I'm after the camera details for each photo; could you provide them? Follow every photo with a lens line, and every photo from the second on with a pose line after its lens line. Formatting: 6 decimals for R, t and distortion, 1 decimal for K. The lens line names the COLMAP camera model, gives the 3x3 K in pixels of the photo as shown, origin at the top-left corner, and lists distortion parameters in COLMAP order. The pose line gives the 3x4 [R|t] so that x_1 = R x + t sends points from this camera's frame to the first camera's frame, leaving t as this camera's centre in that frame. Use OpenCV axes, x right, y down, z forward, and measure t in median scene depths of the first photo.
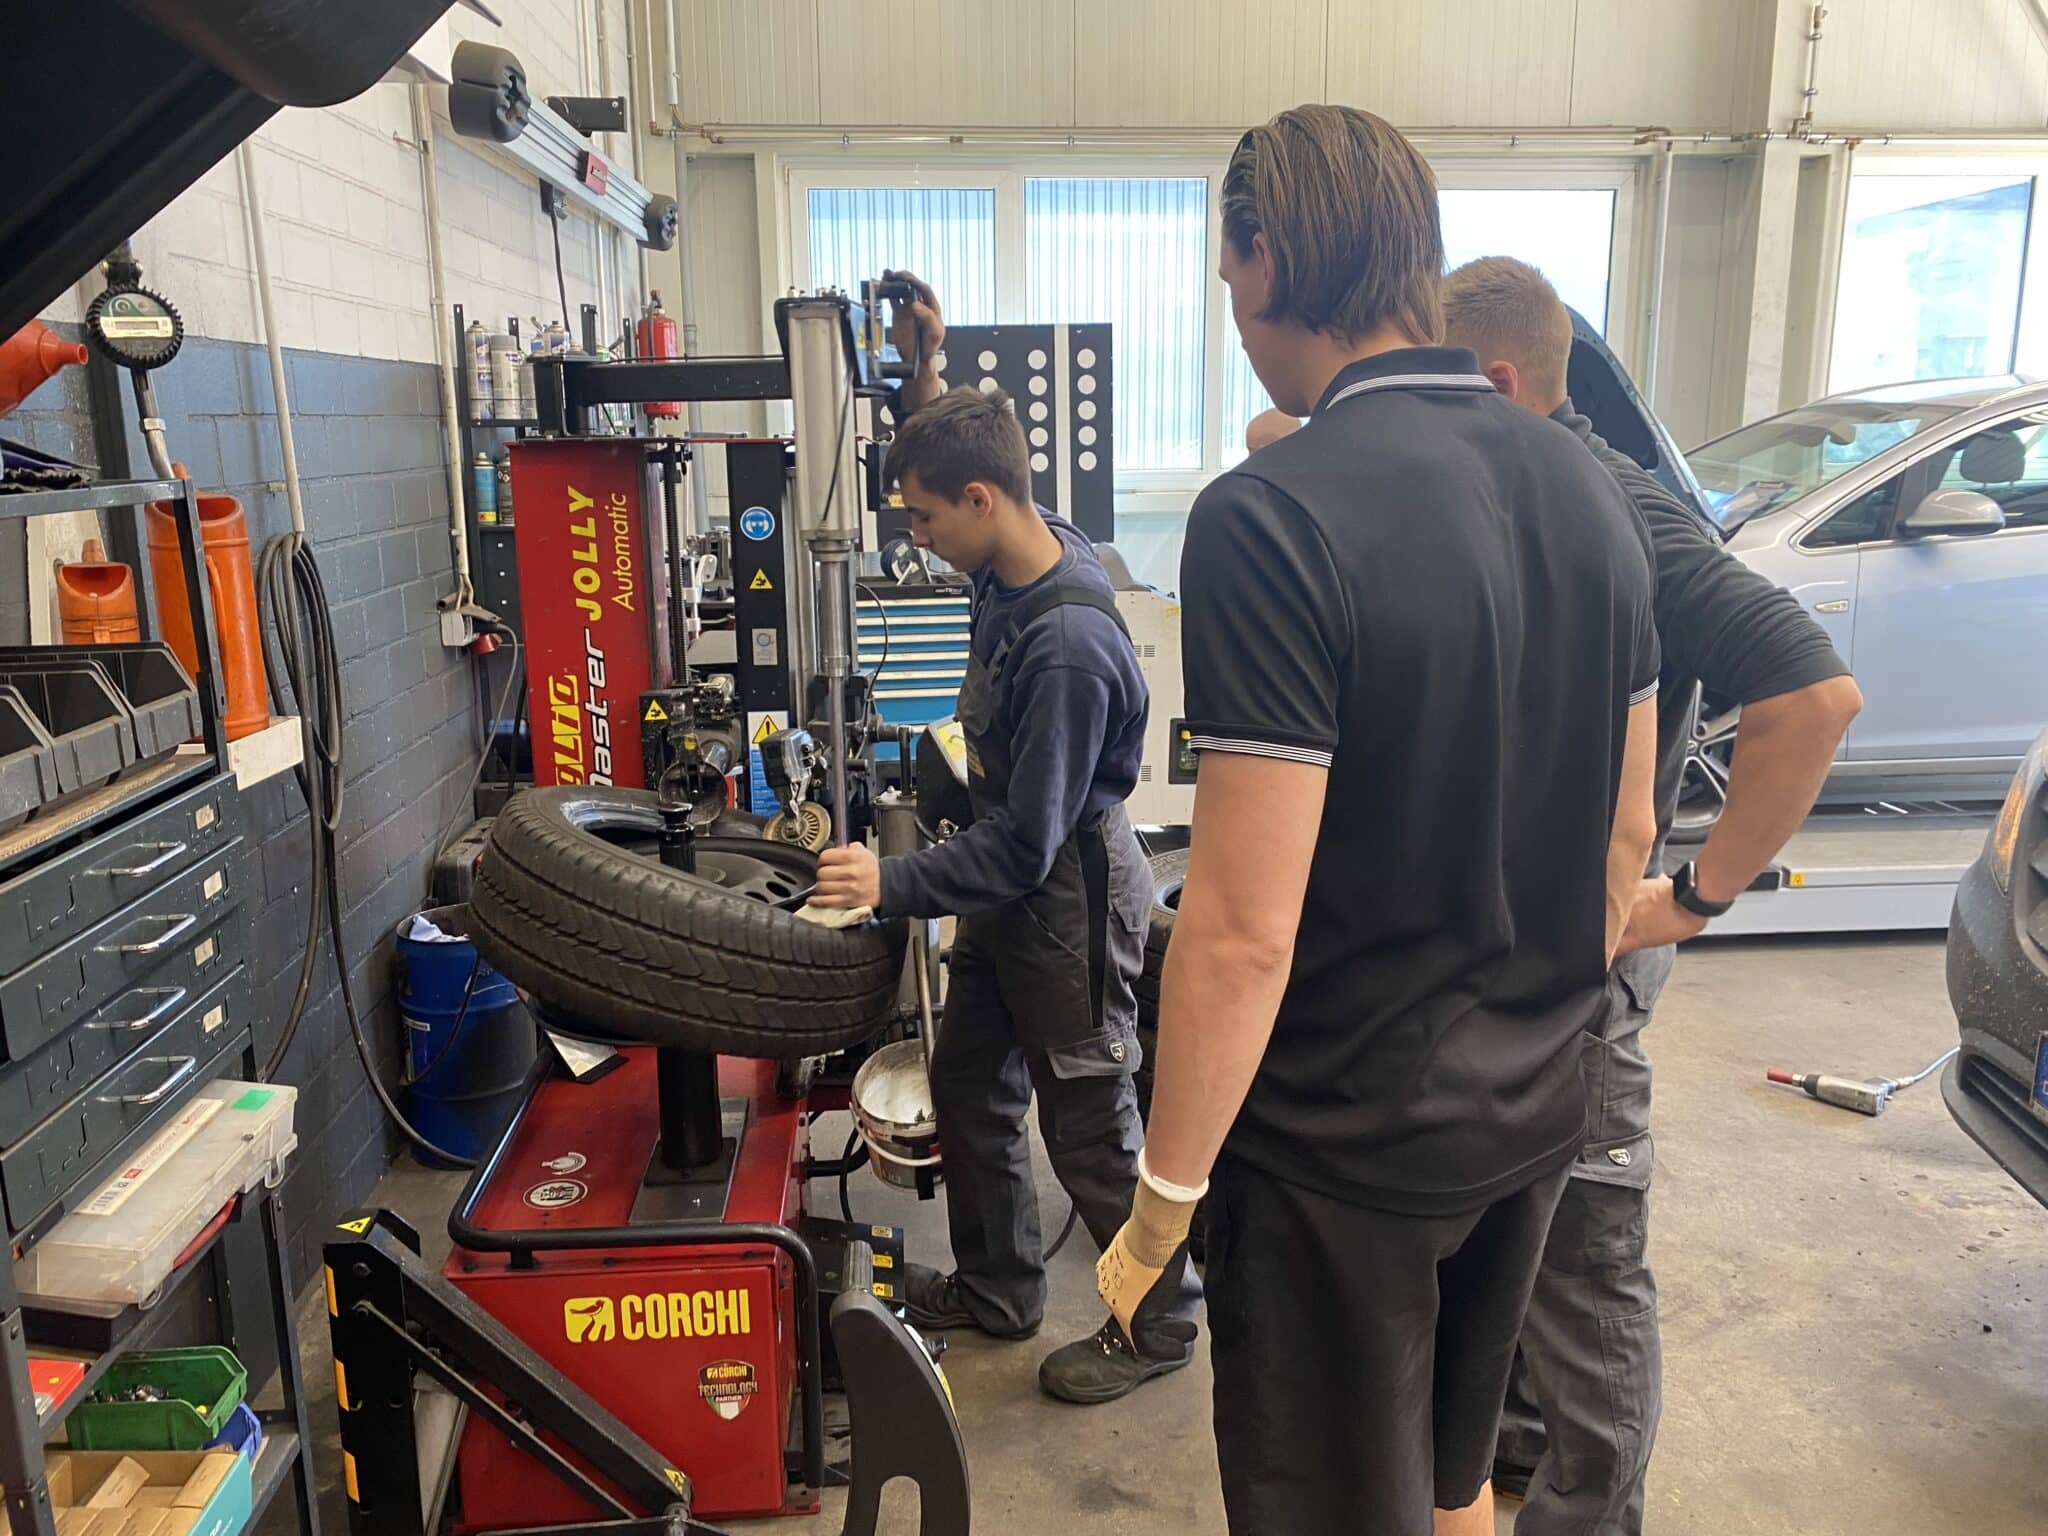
lens RADIAL K [[1532.4, 0, 1024.0], [0, 1532.4, 768.0], [0, 0, 1]] dist [0.002839, -0.008046]
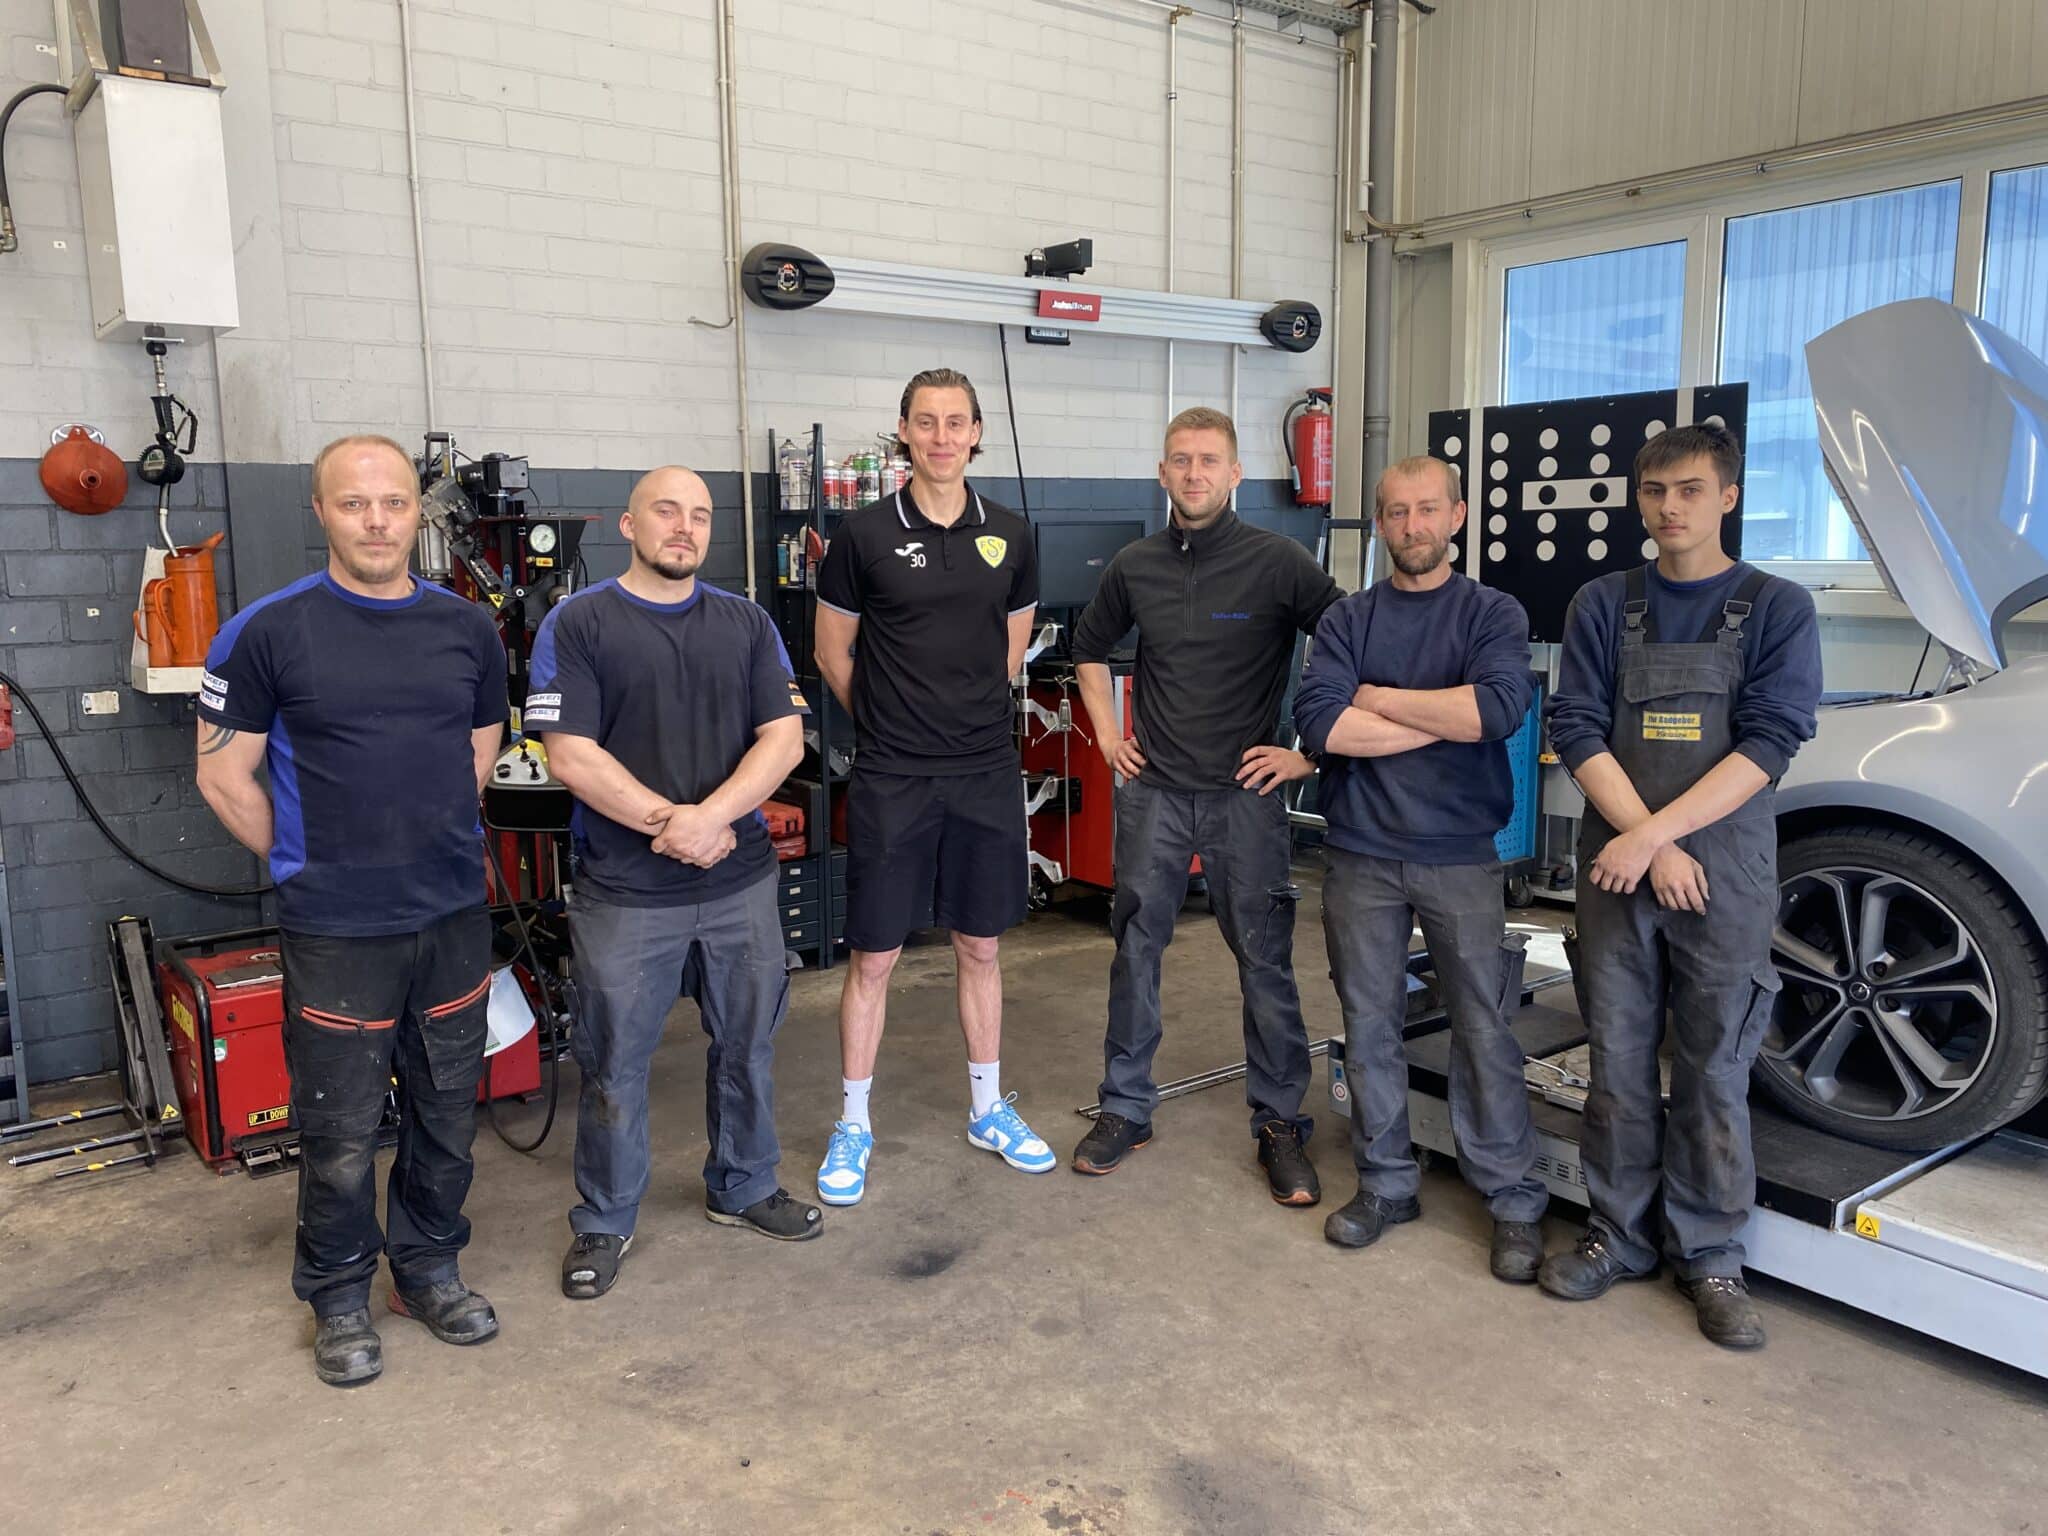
lens RADIAL K [[1532.4, 0, 1024.0], [0, 1532.4, 768.0], [0, 0, 1]] dist [0.002839, -0.008046]
pose [[0.528685, 0.129751, -0.838843, 0.563306], [-0.179434, 0.982998, 0.038959, -0.053551], [0.829636, 0.129920, 0.542978, 0.271469]]
